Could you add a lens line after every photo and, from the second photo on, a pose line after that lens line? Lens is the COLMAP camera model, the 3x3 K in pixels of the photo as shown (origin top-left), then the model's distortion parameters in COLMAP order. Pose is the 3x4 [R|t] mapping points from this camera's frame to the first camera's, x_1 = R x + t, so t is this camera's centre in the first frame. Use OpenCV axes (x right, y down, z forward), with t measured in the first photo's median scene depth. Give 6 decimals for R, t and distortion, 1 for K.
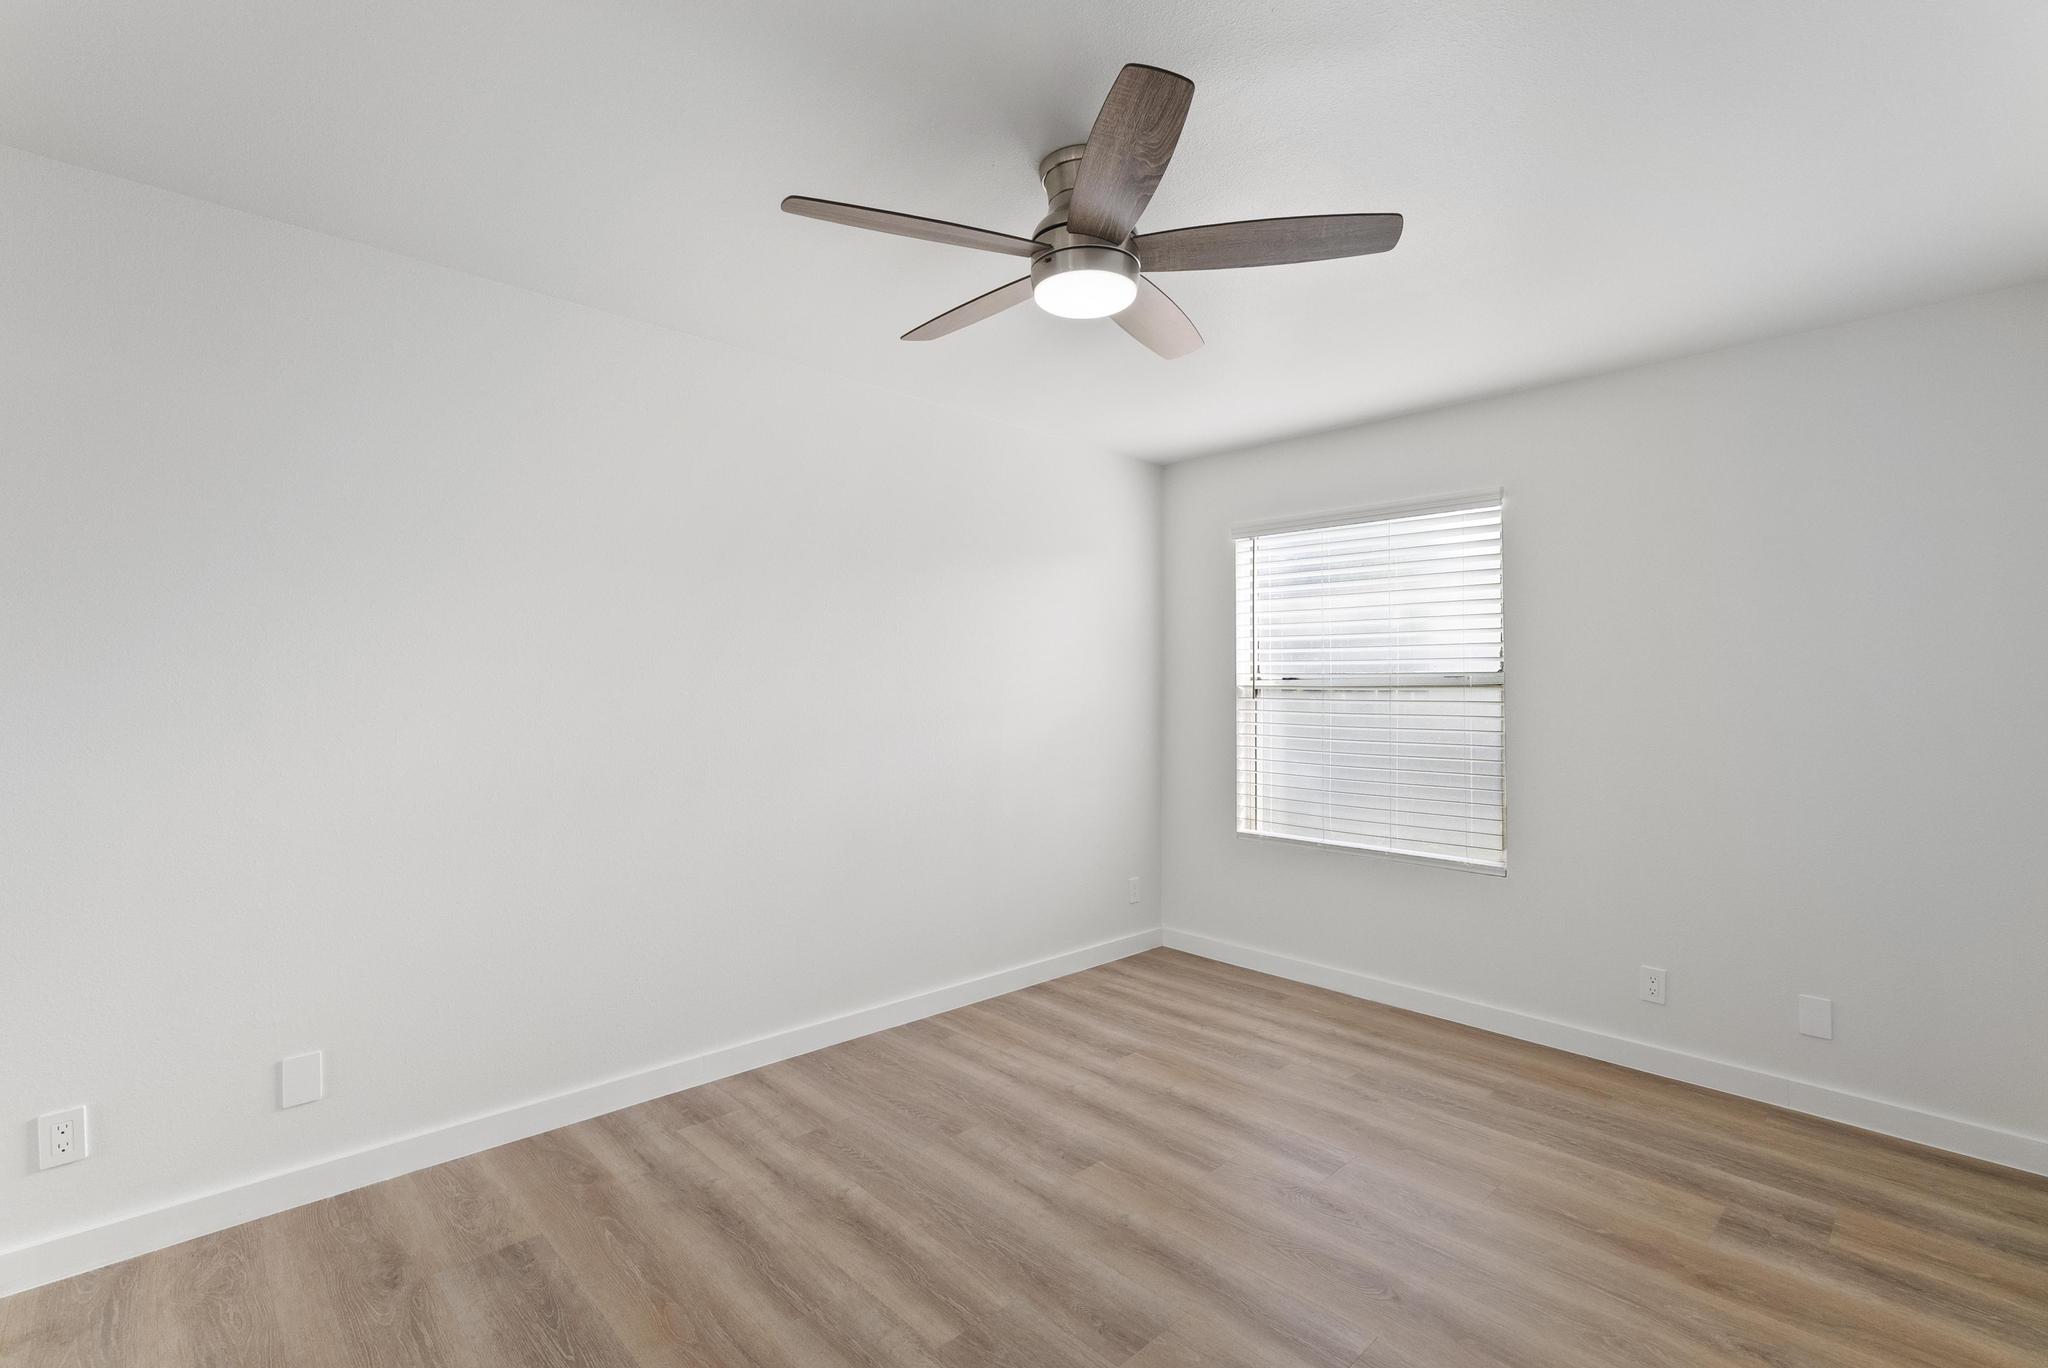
lens RADIAL K [[952.0, 0, 1014.8], [0, 952.0, 675.4], [0, 0, 1]] dist [-0.006445, -0.000057]
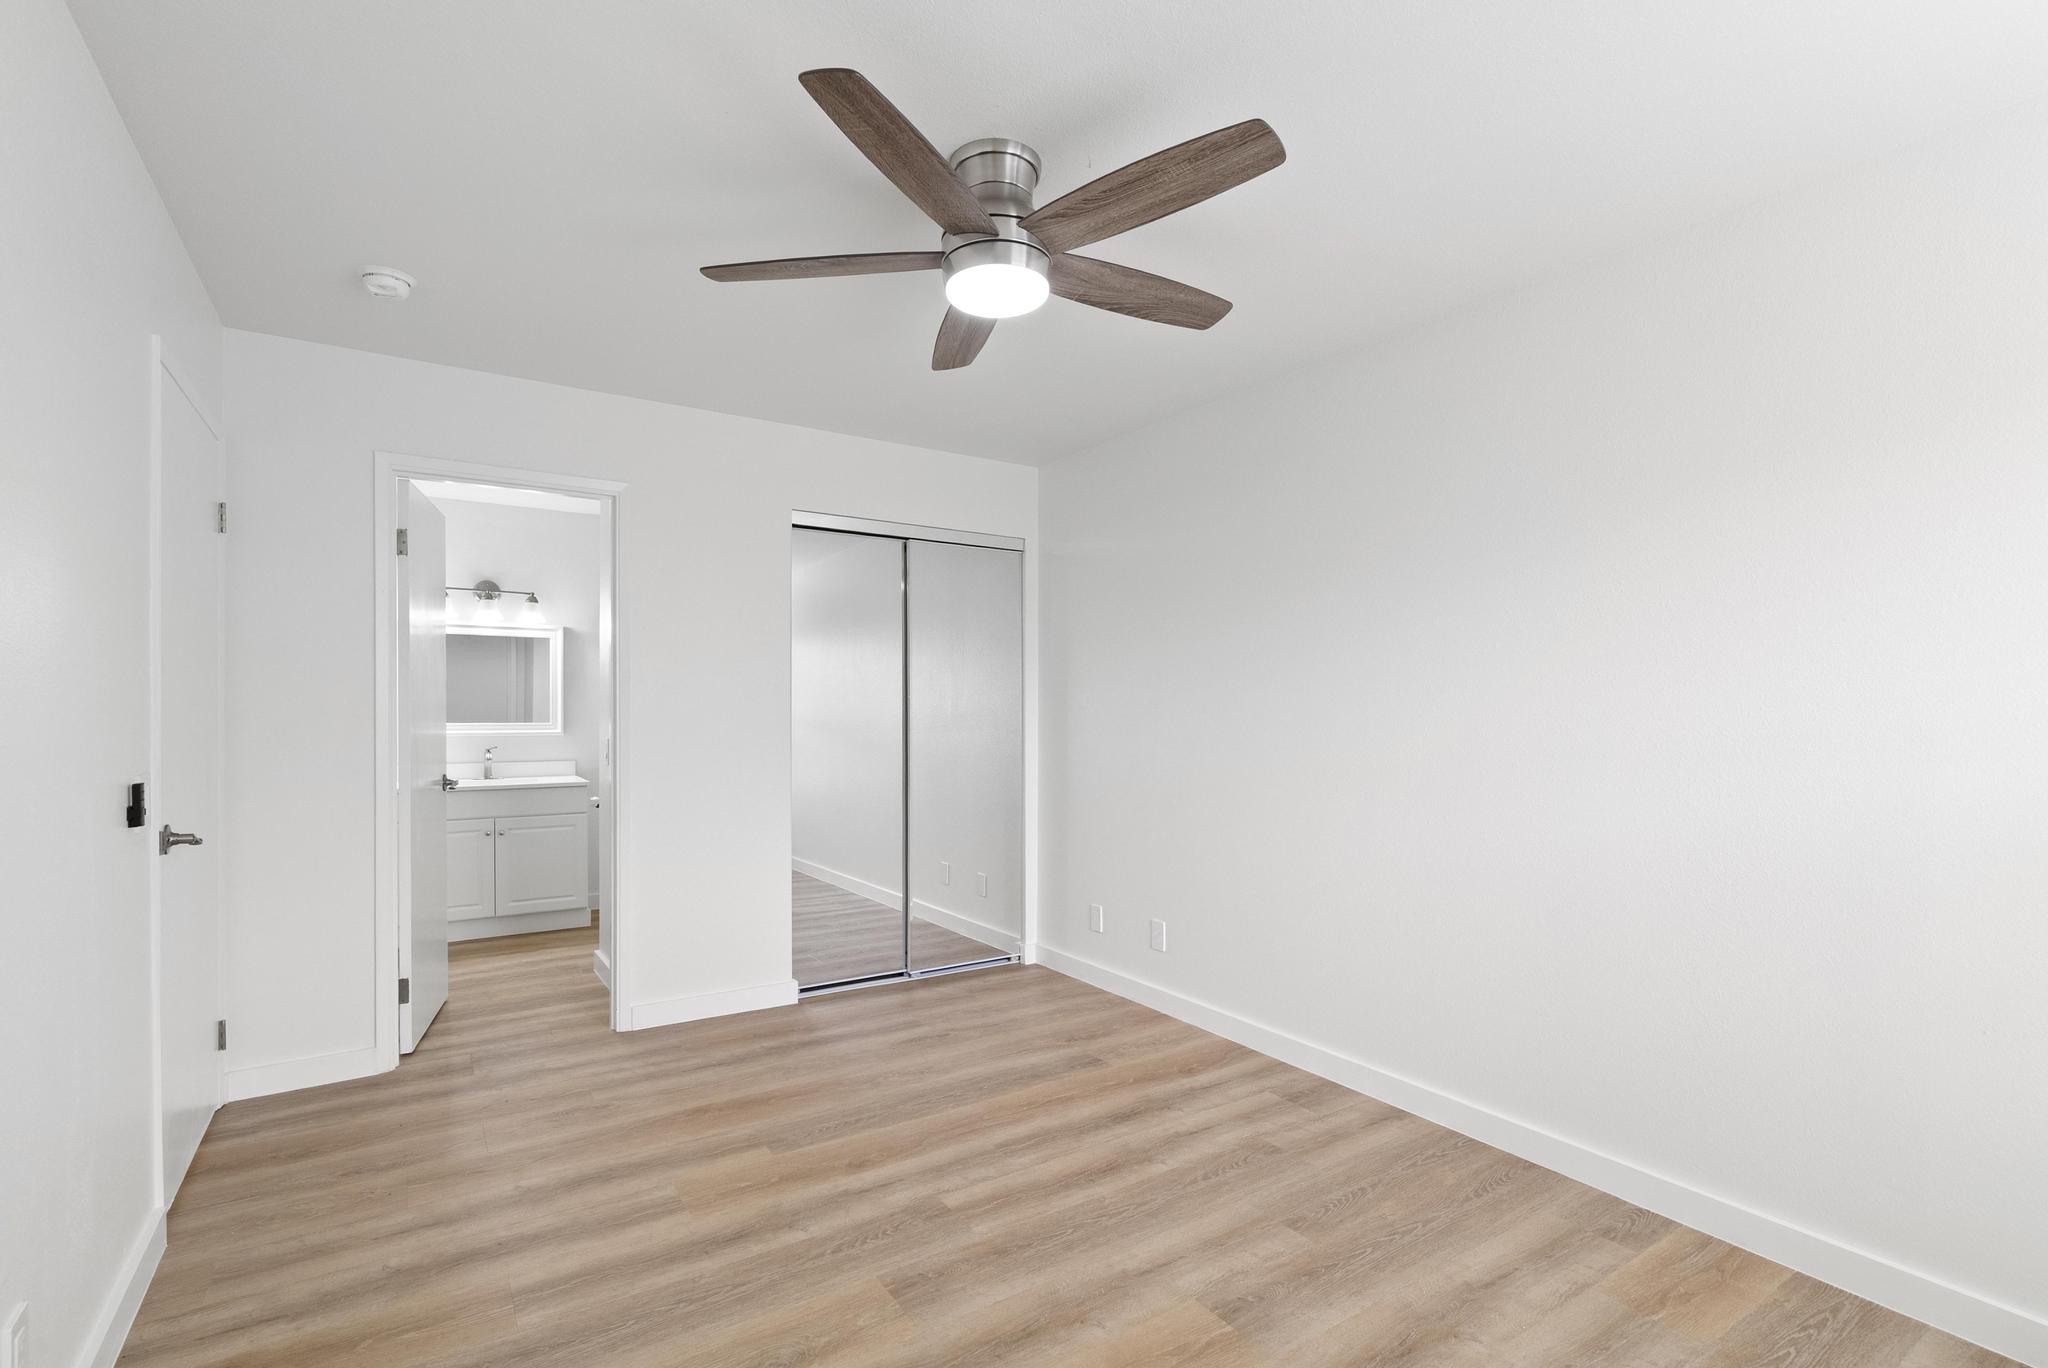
lens RADIAL K [[952.0, 0, 1015.3], [0, 952.0, 703.7], [0, 0, 1]] dist [-0.006445, -0.000057]
pose [[-0.193631, -0.007009, -0.981049, 0.839500], [0.004127, 0.999960, -0.007958, 0.030248], [0.981066, -0.005589, -0.193594, 0.967006]]
